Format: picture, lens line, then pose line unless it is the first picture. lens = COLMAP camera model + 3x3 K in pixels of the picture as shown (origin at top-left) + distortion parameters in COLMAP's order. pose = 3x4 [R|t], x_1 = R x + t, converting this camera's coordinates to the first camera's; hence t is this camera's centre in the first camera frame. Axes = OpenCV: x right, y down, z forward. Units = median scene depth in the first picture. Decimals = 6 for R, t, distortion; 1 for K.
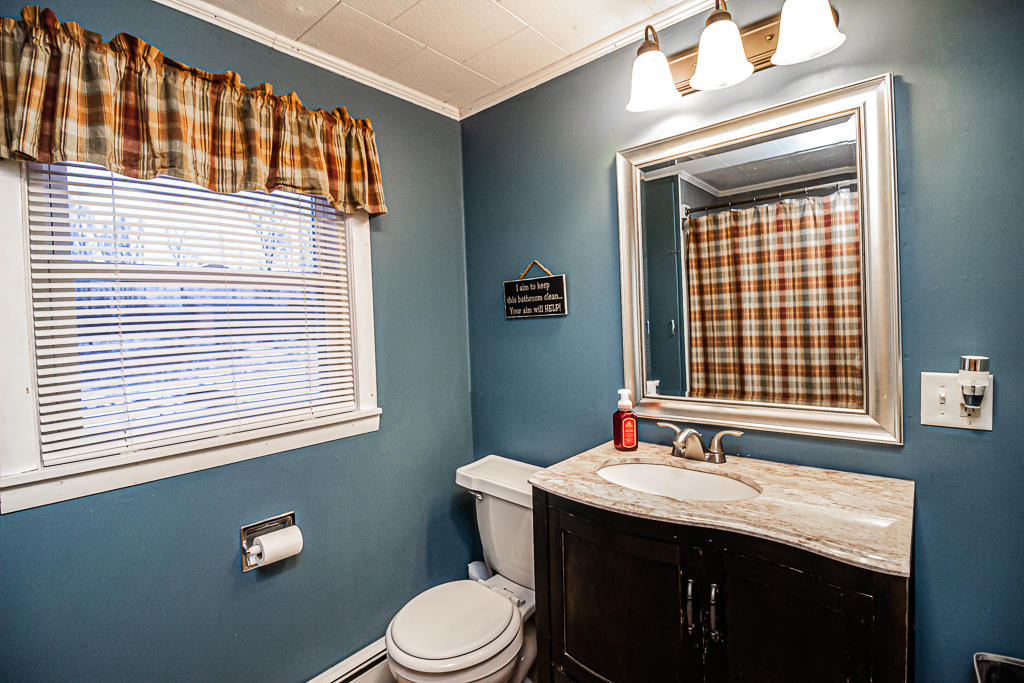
lens RADIAL K [[472.9, 0, 512.0], [0, 472.9, 341.5], [0, 0, 1]] dist [-0.003929, -0.009290]
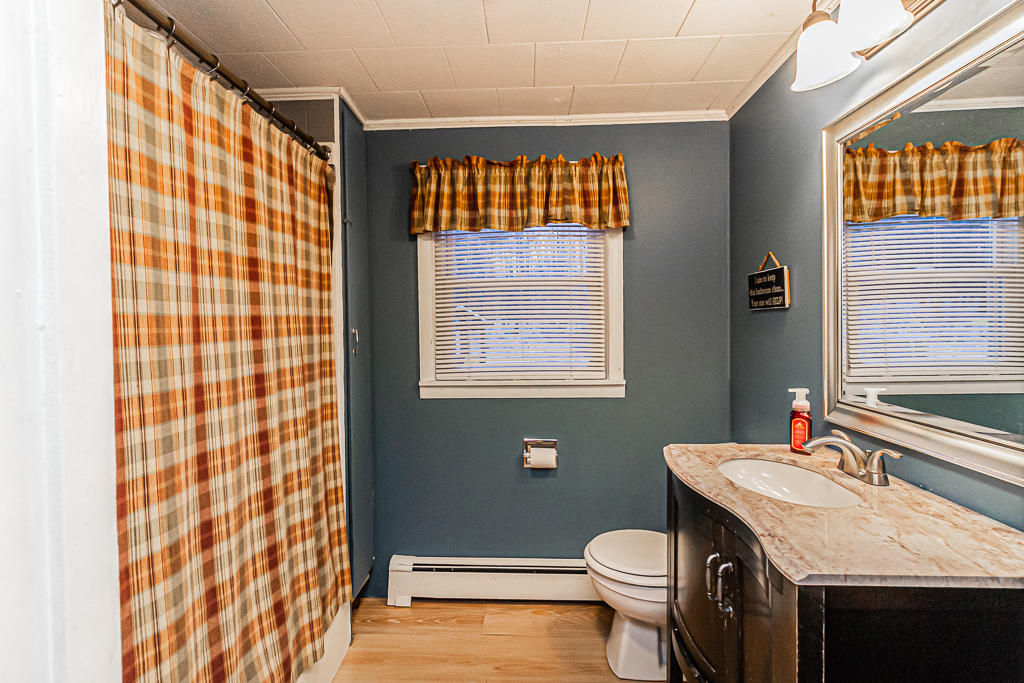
lens RADIAL K [[476.7, 0, 512.0], [0, 476.7, 341.5], [0, 0, 1]] dist [0.002326, 0.000408]
pose [[0.628744, 0.065495, -0.774849, 0.684841], [-0.044565, 0.997844, 0.048181, -0.013836], [0.776334, 0.004238, 0.630307, -0.054573]]
